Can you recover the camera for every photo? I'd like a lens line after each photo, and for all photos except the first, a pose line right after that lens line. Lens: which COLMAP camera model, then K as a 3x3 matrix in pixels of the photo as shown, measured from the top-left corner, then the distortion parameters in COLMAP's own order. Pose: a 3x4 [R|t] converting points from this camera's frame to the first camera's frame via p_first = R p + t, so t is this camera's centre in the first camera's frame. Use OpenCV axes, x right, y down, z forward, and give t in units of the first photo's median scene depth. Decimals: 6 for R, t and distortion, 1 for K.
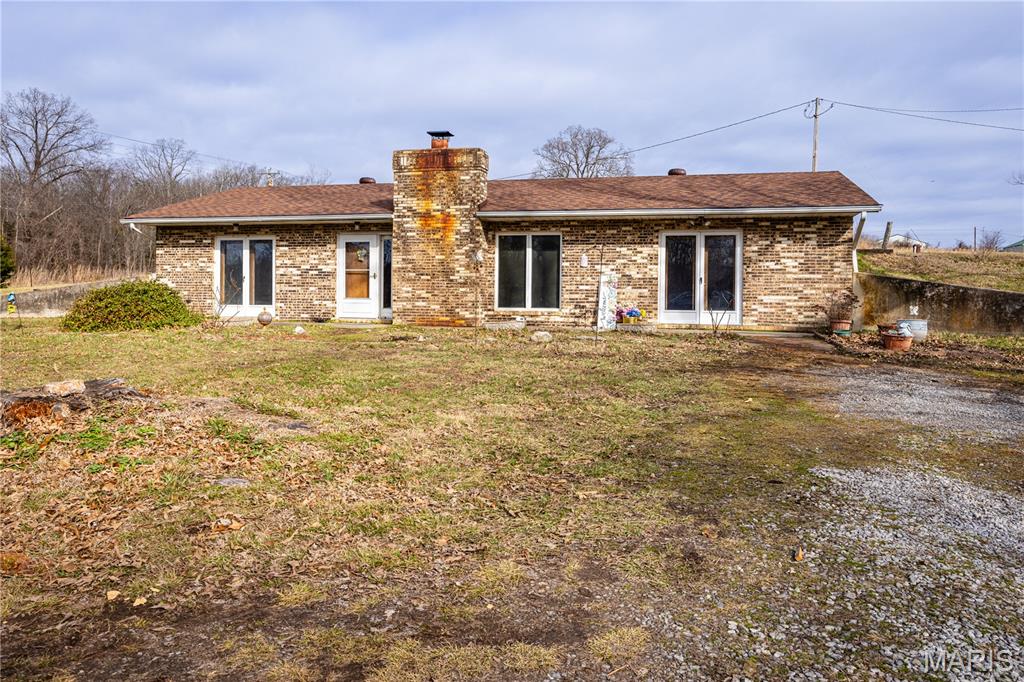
lens RADIAL K [[950.8, 0, 512.0], [0, 950.8, 339.1], [0, 0, 1]] dist [-0.010315, 0.000000]
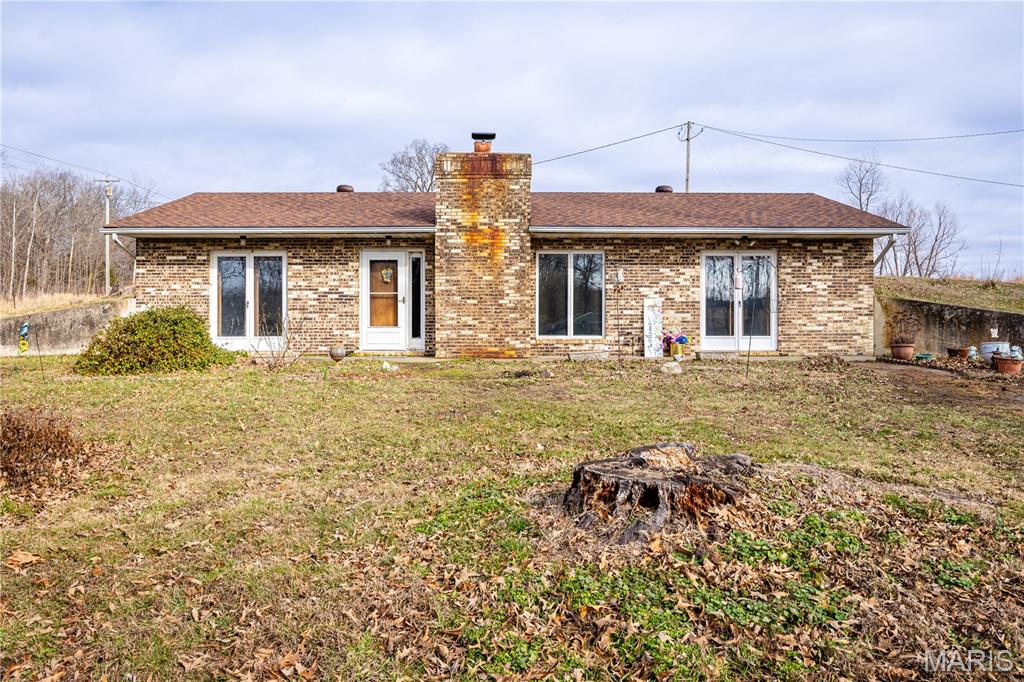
lens RADIAL K [[987.5, 0, 512.1], [0, 987.5, 342.5], [0, 0, 1]] dist [-0.044463, 0.000000]
pose [[0.961194, -0.014910, 0.275469, -0.293811], [0.021658, 0.999535, -0.021469, -0.007840], [-0.275021, 0.026602, 0.961070, 0.131661]]
